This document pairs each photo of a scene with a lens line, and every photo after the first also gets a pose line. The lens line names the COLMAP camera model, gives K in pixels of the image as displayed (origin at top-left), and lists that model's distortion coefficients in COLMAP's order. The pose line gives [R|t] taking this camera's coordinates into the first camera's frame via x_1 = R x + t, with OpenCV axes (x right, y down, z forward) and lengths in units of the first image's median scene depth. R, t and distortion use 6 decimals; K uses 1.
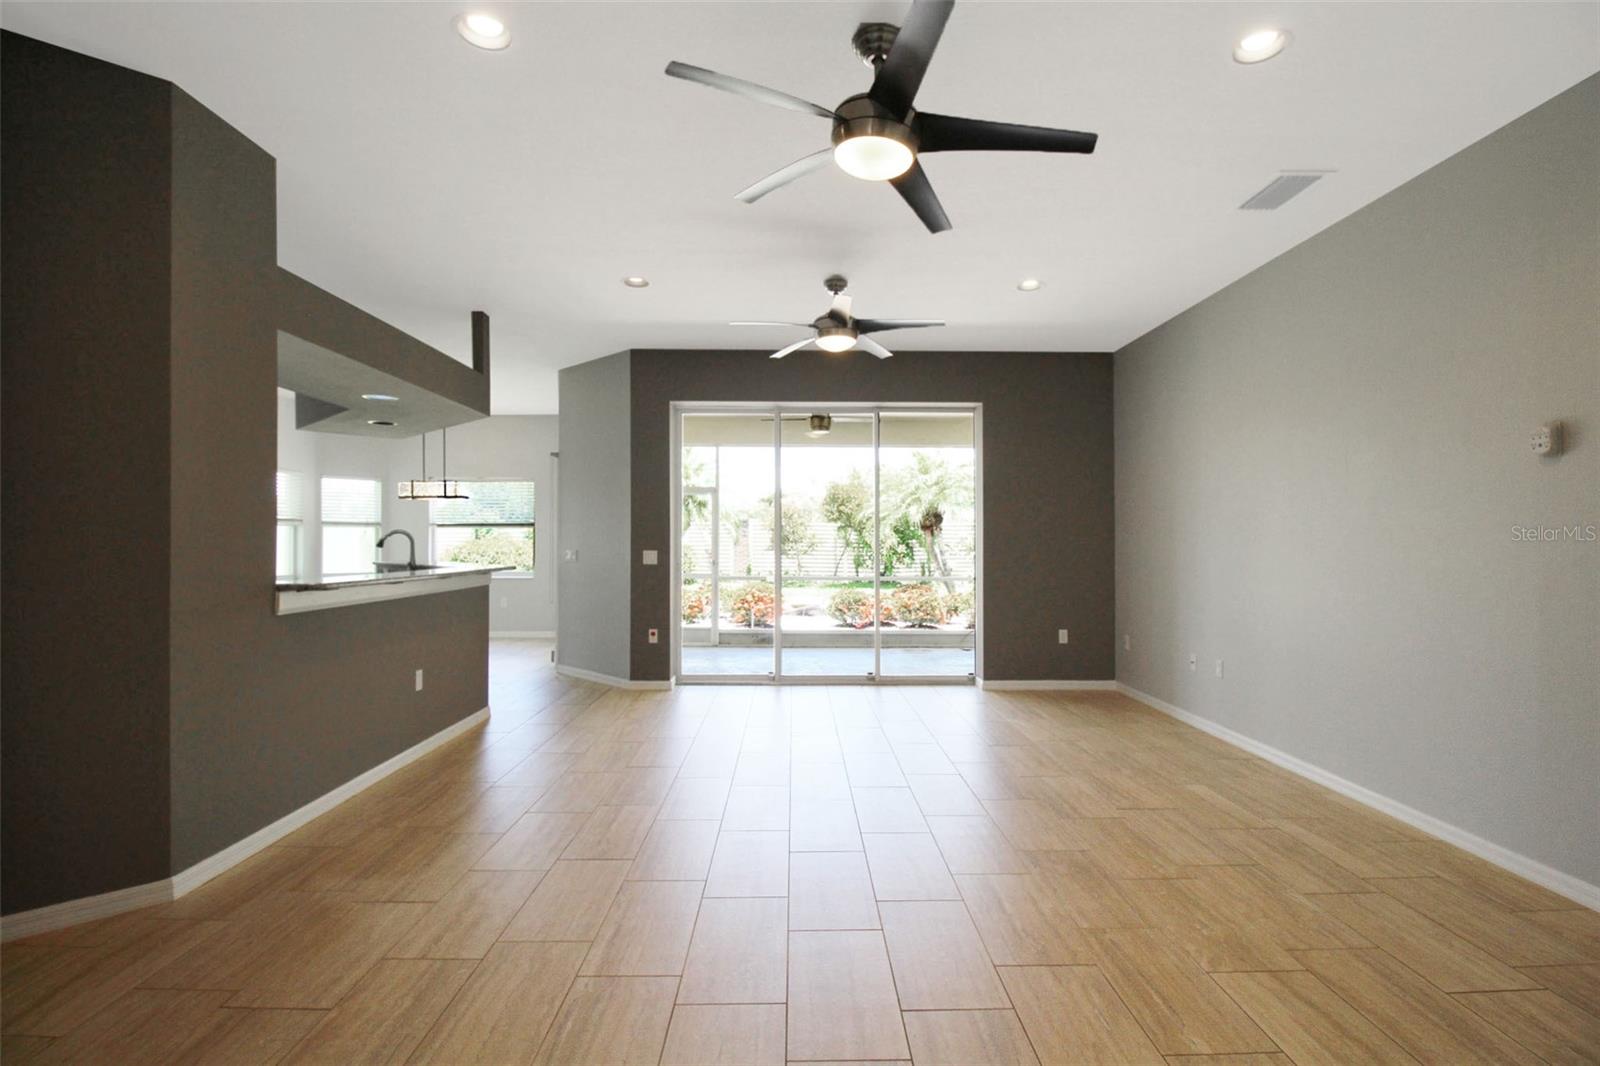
lens RADIAL K [[754.3, 0, 802.6], [0, 754.3, 533.7], [0, 0, 1]] dist [-0.000490, -0.013505]
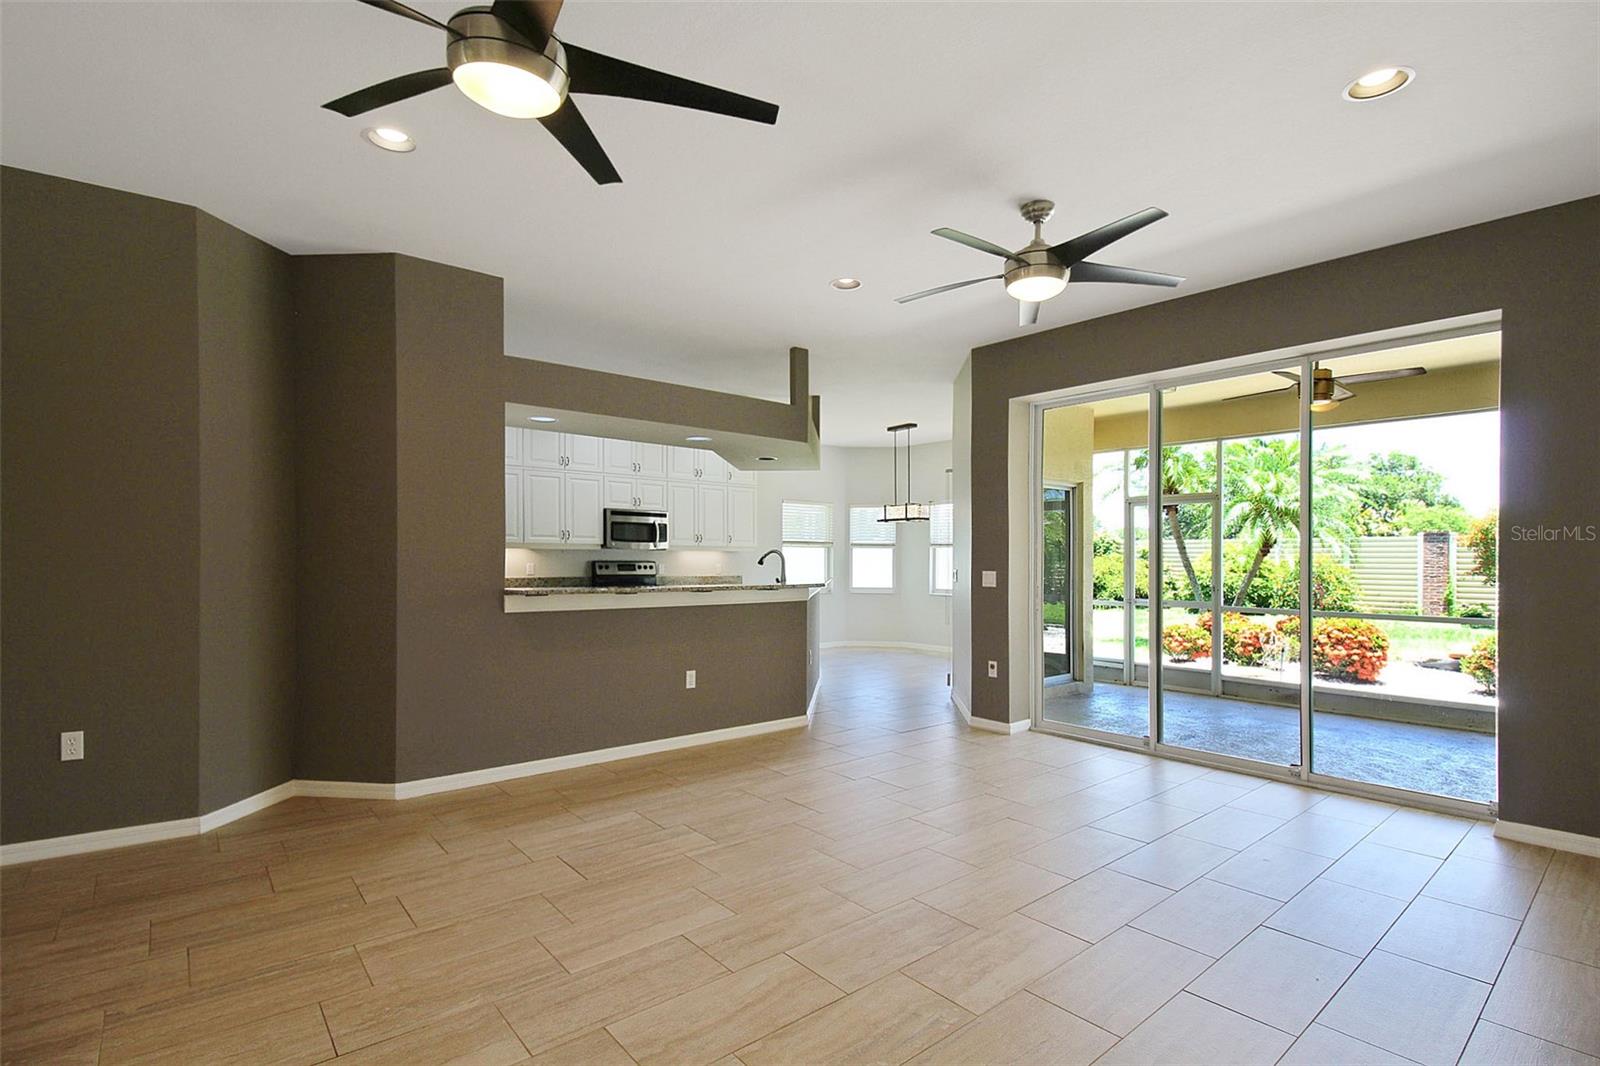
lens RADIAL K [[754.3, 0, 802.6], [0, 754.3, 533.7], [0, 0, 1]] dist [-0.000490, -0.013505]
pose [[0.632405, -0.025275, -0.774225, 0.344638], [0.004322, 0.999567, -0.029101, 0.003553], [0.774626, 0.015057, 0.632241, 0.274589]]
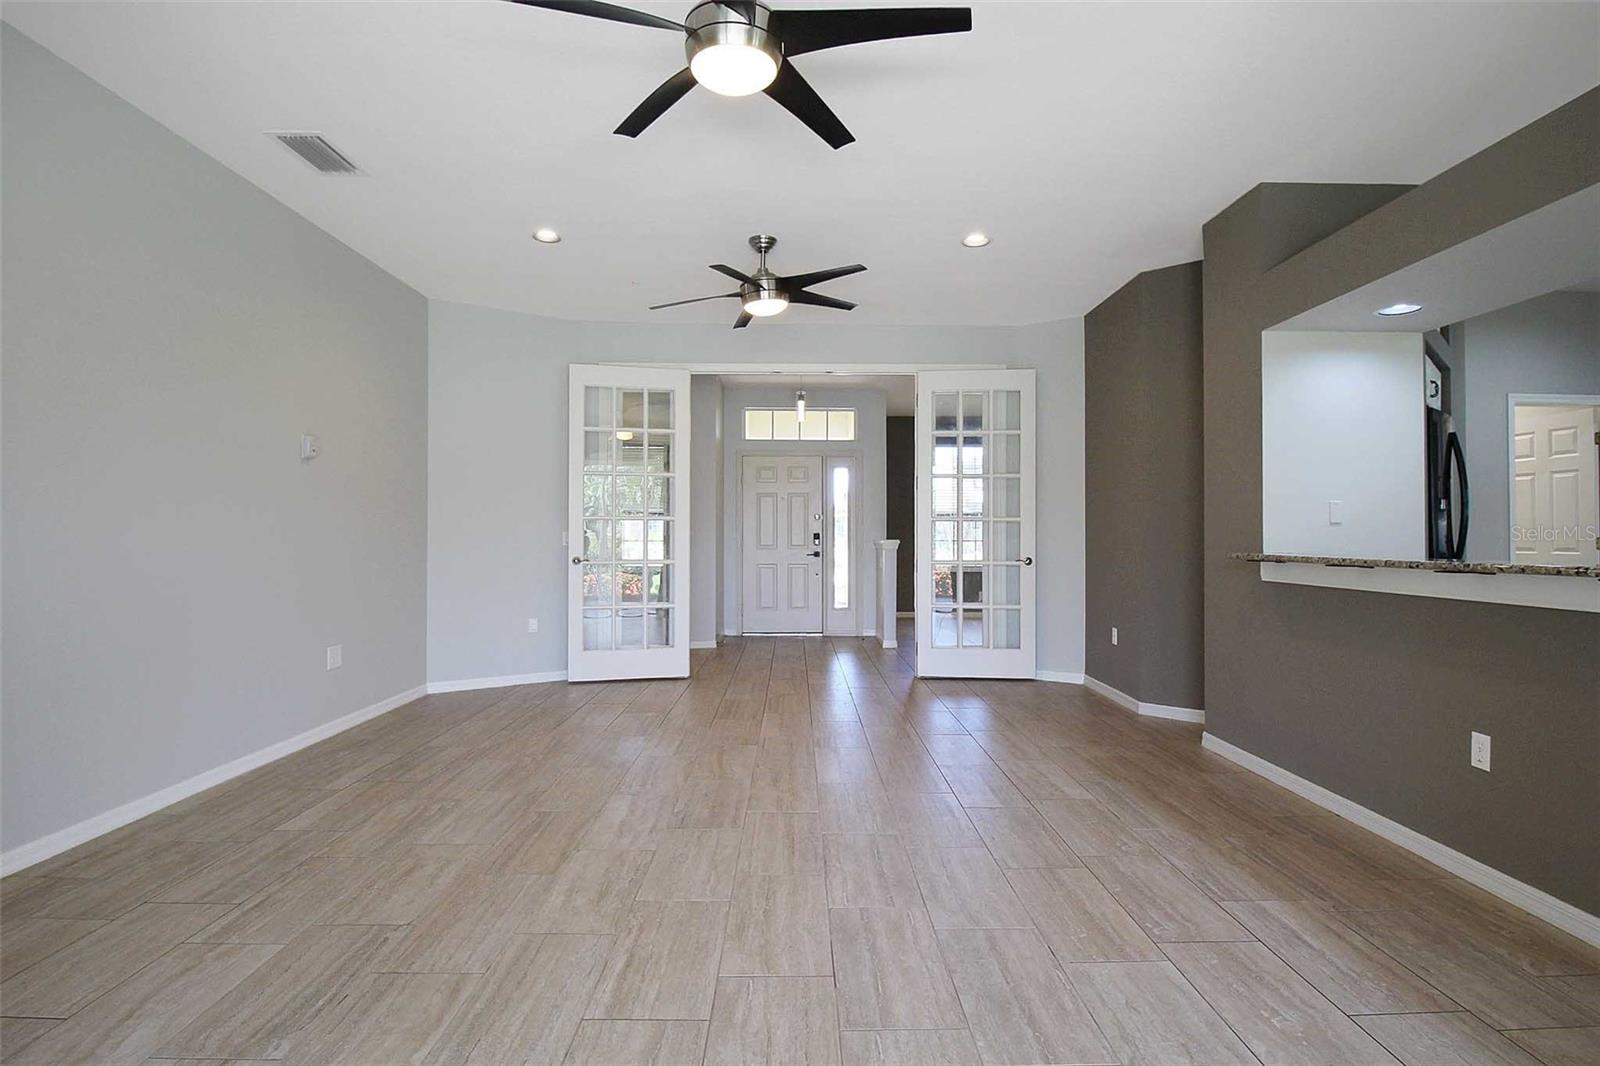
lens RADIAL K [[785.1, 0, 800.0], [0, 785.1, 533.0], [0, 0, 1]] dist [-0.000348, -0.016511]
pose [[-0.999982, -0.003975, 0.004436, 0.001293], [-0.004043, 0.999874, -0.015343, 0.028640], [-0.004374, -0.015361, -0.999872, 1.094769]]
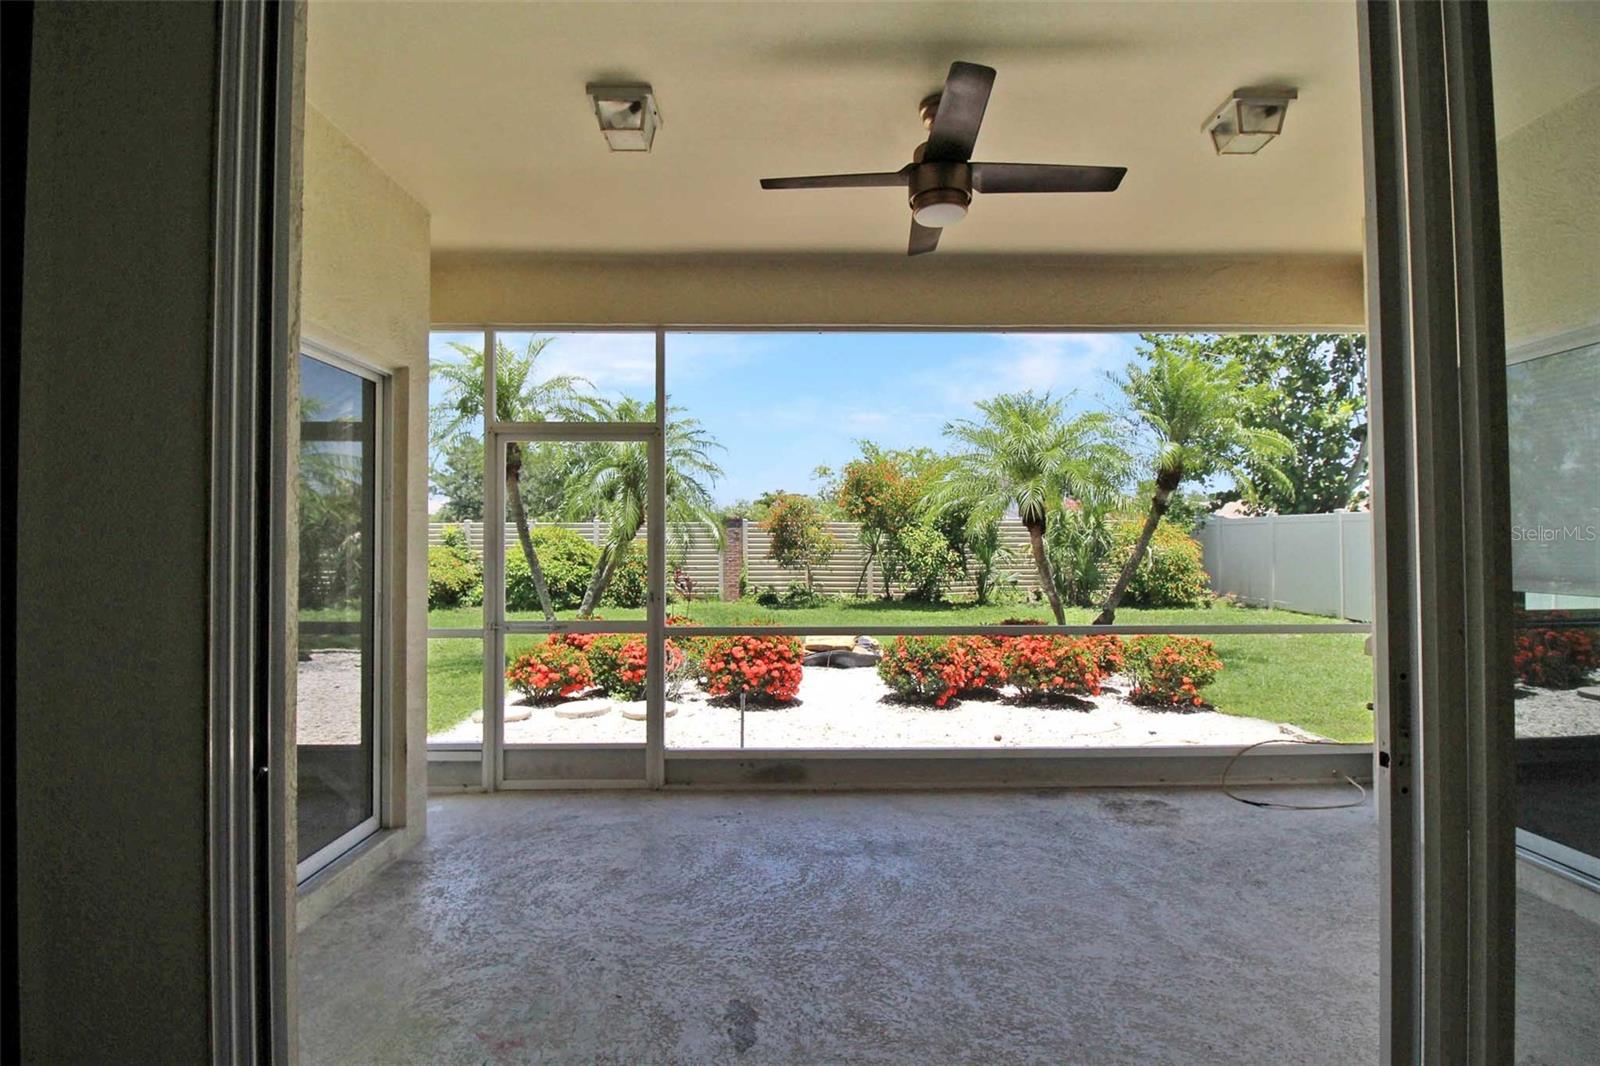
lens RADIAL K [[754.3, 0, 802.6], [0, 754.3, 533.7], [0, 0, 1]] dist [-0.000490, -0.013505]
pose [[0.999966, -0.006816, 0.004609, -0.051913], [0.006847, 0.999955, -0.006616, 0.008743], [-0.004564, 0.006648, 0.999967, 0.889063]]
